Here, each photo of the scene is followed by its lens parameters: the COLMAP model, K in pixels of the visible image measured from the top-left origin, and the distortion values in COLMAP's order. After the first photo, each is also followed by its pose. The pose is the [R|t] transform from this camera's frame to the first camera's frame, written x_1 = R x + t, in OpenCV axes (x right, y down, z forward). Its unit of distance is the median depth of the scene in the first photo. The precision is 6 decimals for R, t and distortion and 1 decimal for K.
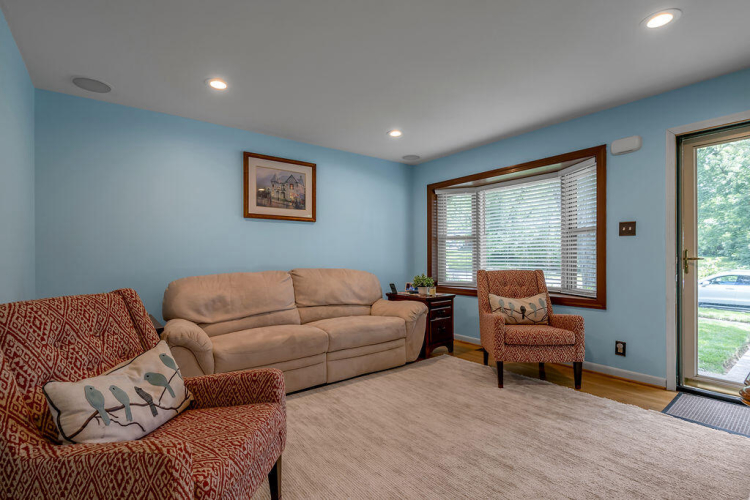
lens RADIAL K [[341.7, 0, 375.0], [0, 341.7, 250.0], [0, 0, 1]] dist [0.000928, 0.000191]
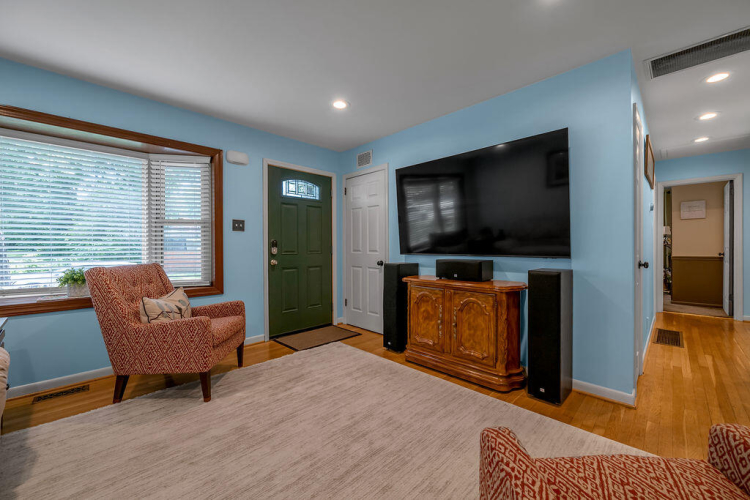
lens RADIAL K [[298.7, 0, 373.8], [0, 298.7, 247.6], [0, 0, 1]] dist [-0.000455, -0.000068]
pose [[-0.107863, 0.004511, 0.994156, -0.409442], [-0.015789, 0.999856, -0.006250, 0.018318], [-0.994040, -0.016370, -0.107776, 0.657744]]
